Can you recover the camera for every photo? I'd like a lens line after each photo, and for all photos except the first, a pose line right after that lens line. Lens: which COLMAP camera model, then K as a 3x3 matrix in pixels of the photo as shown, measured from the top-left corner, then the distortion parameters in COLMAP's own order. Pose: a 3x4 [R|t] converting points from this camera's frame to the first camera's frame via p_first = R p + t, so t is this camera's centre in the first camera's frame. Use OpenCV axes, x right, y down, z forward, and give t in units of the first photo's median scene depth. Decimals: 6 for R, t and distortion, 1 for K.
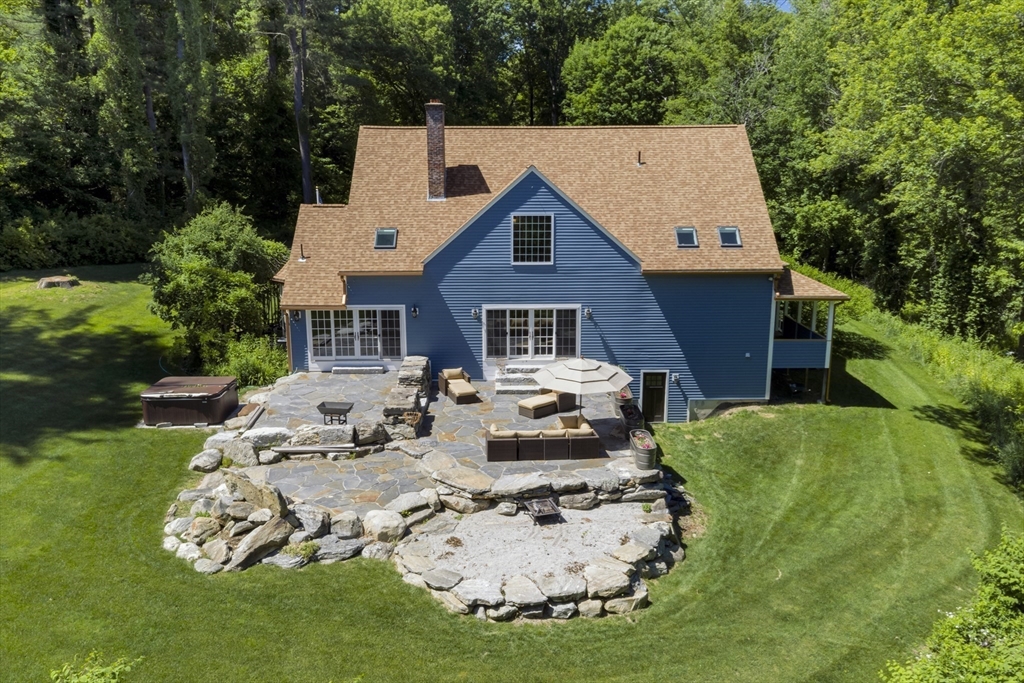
lens RADIAL K [[845.0, 0, 509.8], [0, 845.0, 344.6], [0, 0, 1]] dist [0.029412, -0.059493]
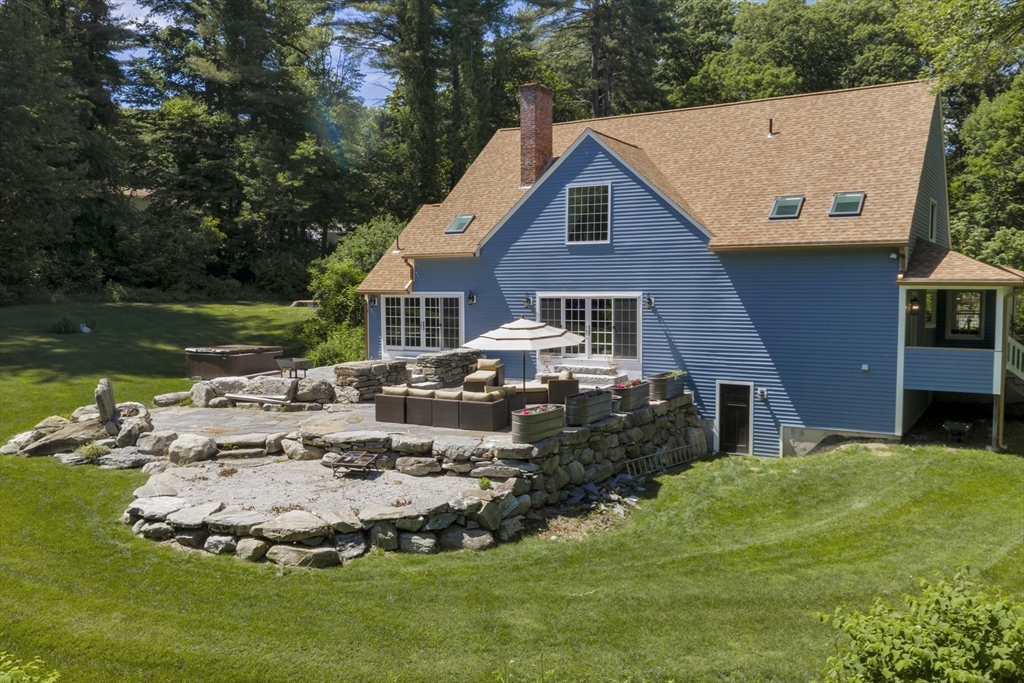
lens RADIAL K [[845.0, 0, 509.8], [0, 845.0, 344.6], [0, 0, 1]] dist [0.029412, -0.059493]
pose [[0.847634, 0.037226, -0.529273, 0.408511], [-0.116445, 0.986268, -0.117118, 0.111794], [0.517645, 0.160904, 0.840329, 0.260832]]
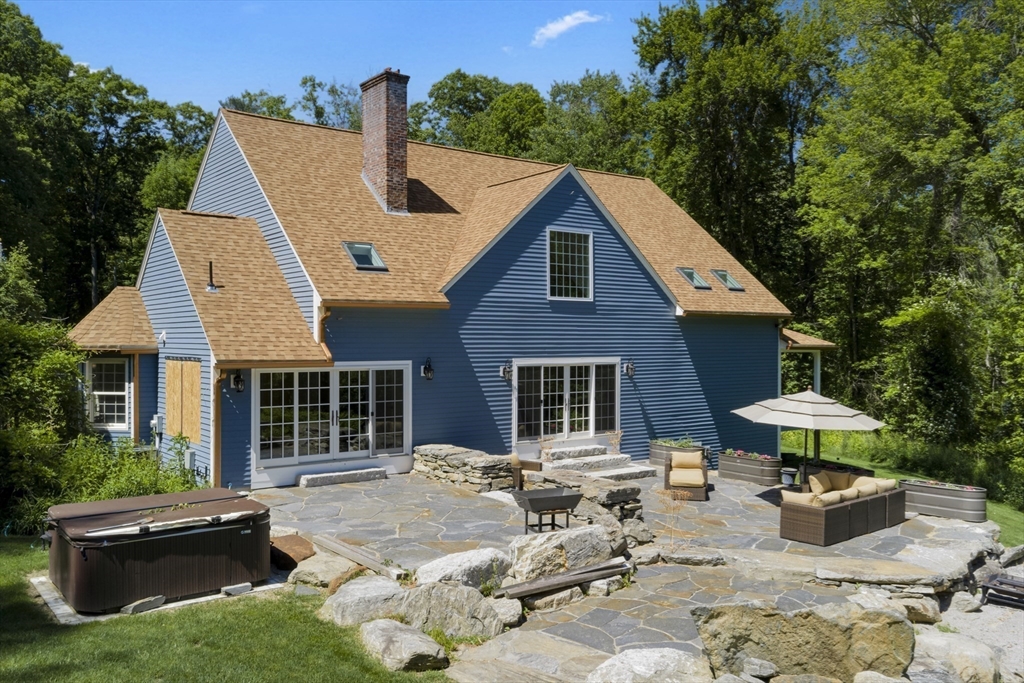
lens RADIAL K [[845.0, 0, 509.8], [0, 845.0, 344.6], [0, 0, 1]] dist [0.029412, -0.059493]
pose [[0.802704, 0.001125, 0.596376, -0.431469], [0.126958, 0.976754, -0.172724, 0.056166], [-0.582707, 0.214361, 0.783902, 0.477979]]
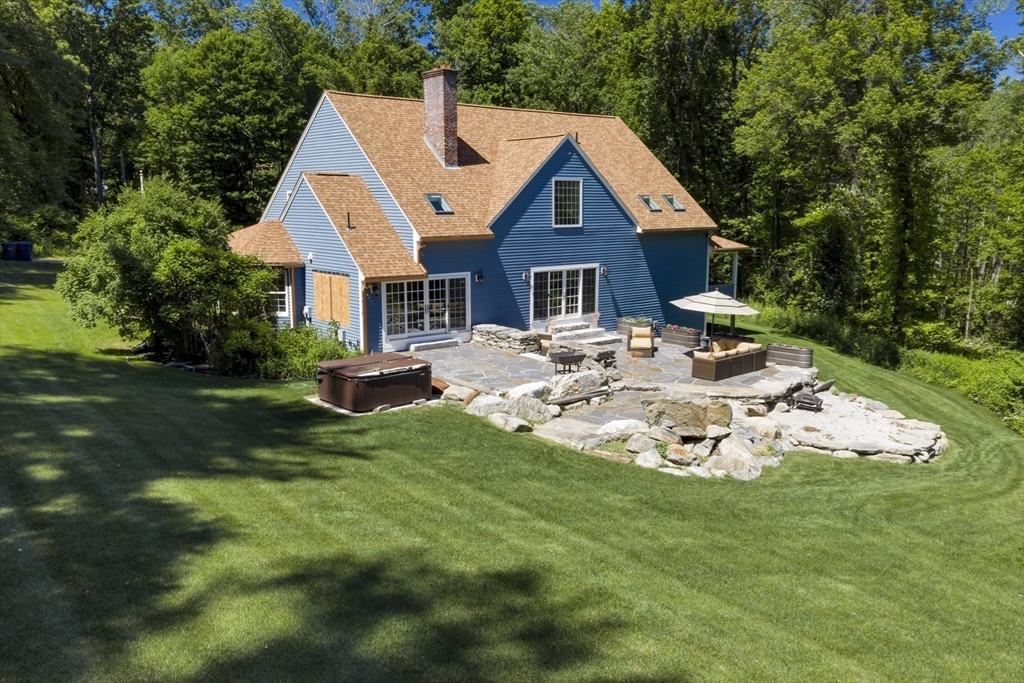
lens RADIAL K [[845.0, 0, 509.8], [0, 845.0, 344.6], [0, 0, 1]] dist [0.029412, -0.059493]
pose [[0.772155, -0.102860, 0.627054, -0.701766], [0.135479, 0.990771, -0.004305, 0.045446], [-0.620824, 0.088277, 0.778964, 0.229738]]
